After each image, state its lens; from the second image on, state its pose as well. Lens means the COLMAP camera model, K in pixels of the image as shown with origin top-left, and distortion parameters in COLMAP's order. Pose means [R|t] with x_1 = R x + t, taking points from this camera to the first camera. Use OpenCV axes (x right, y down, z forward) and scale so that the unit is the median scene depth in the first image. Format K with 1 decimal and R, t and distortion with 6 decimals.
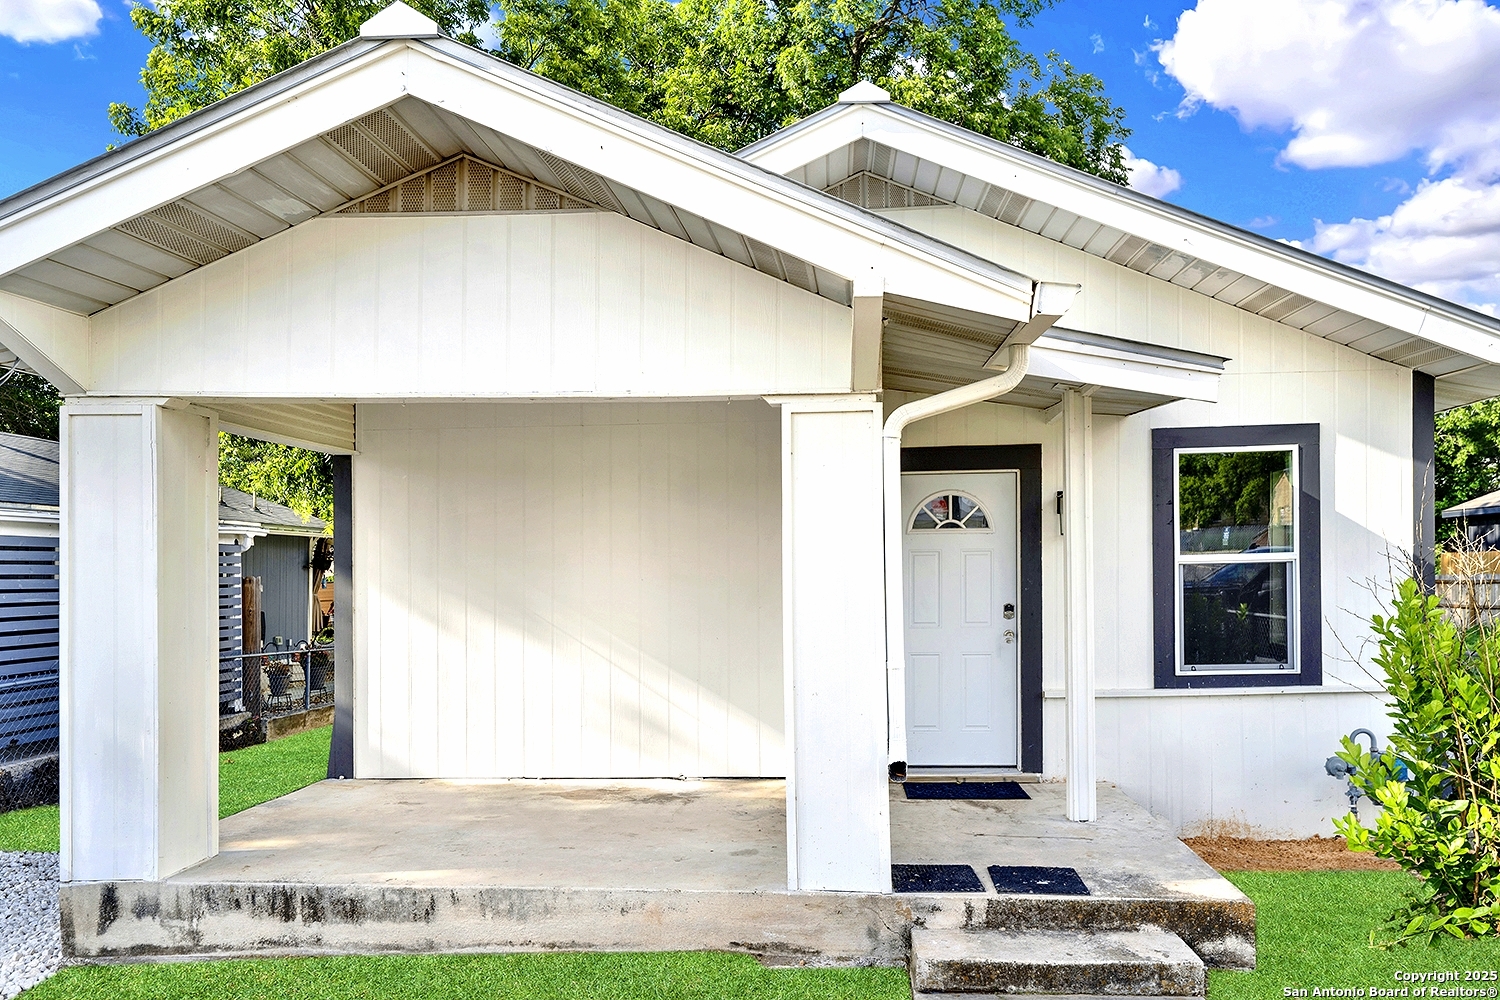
lens RADIAL K [[1011.2, 0, 749.9], [0, 1011.2, 523.3], [0, 0, 1]] dist [0.007287, 0.001107]
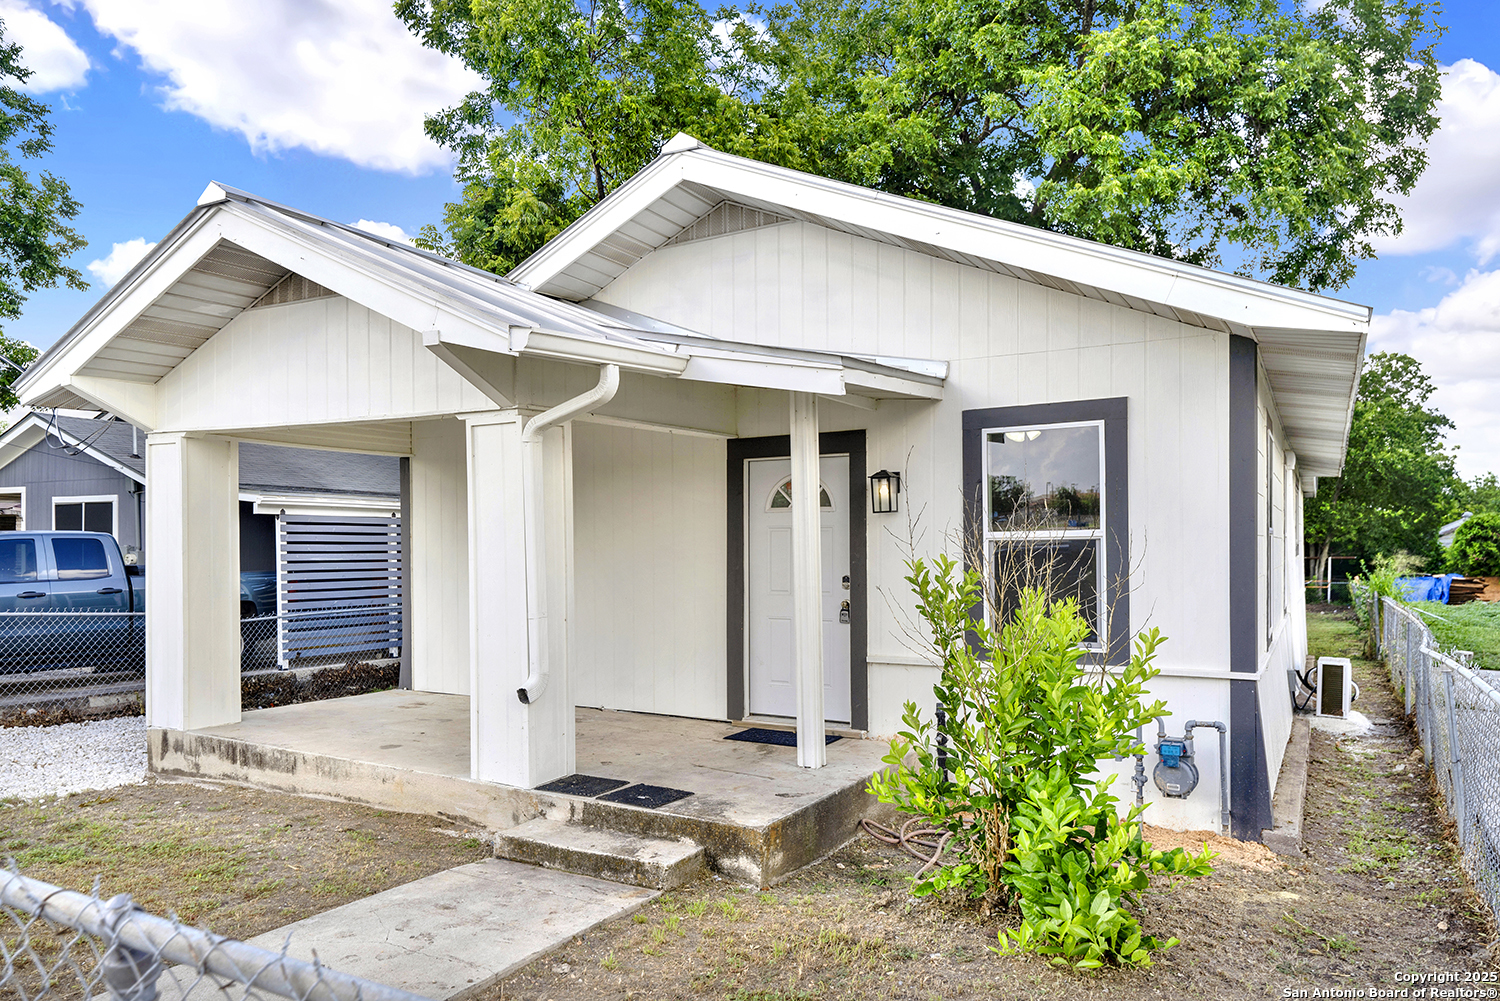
lens RADIAL K [[1007.2, 0, 750.0], [0, 1007.2, 500.5], [0, 0, 1]] dist [-0.000244, -0.002101]
pose [[0.898175, -0.009125, -0.439543, 0.950262], [0.011642, 0.999928, 0.003031, -0.009397], [0.439483, -0.007839, 0.898216, -0.042552]]
